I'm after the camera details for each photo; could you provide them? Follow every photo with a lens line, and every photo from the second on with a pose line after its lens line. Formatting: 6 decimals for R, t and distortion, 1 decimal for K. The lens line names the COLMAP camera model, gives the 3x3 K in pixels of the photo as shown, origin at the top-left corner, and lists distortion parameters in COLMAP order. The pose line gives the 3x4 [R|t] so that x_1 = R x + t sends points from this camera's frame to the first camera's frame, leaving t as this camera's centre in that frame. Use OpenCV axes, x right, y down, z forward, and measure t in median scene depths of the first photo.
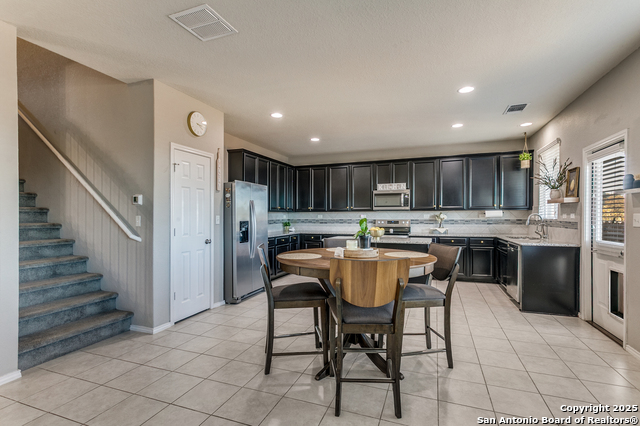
lens RADIAL K [[306.0, 0, 320.4], [0, 306.0, 221.8], [0, 0, 1]] dist [-0.002774, 0.000083]
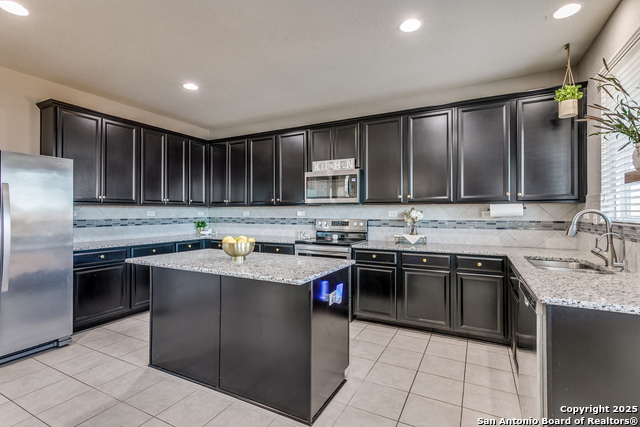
lens RADIAL K [[306.0, 0, 320.0], [0, 306.0, 211.8], [0, 0, 1]] dist [-0.002774, 0.000083]
pose [[0.992842, 0.003633, -0.119377, 0.295566], [-0.006277, 0.999743, -0.021782, -0.009089], [0.119267, 0.022376, 0.992610, 0.415800]]
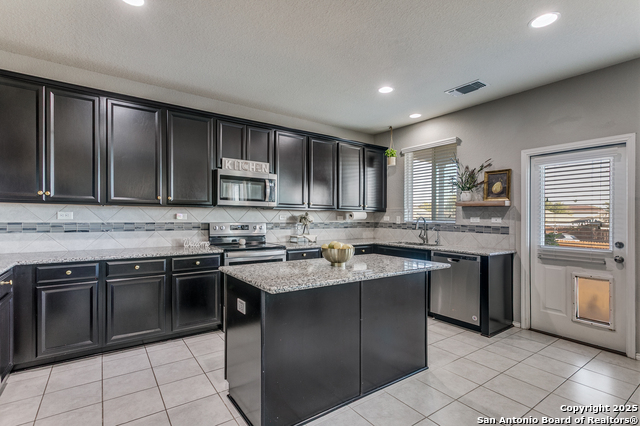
lens RADIAL K [[306.0, 0, 316.5], [0, 306.0, 216.5], [0, 0, 1]] dist [-0.002774, 0.000083]
pose [[0.562932, 0.010452, 0.826437, -0.179960], [0.003366, 0.999883, -0.014939, -0.011068], [-0.826496, 0.011191, 0.562831, 0.599820]]
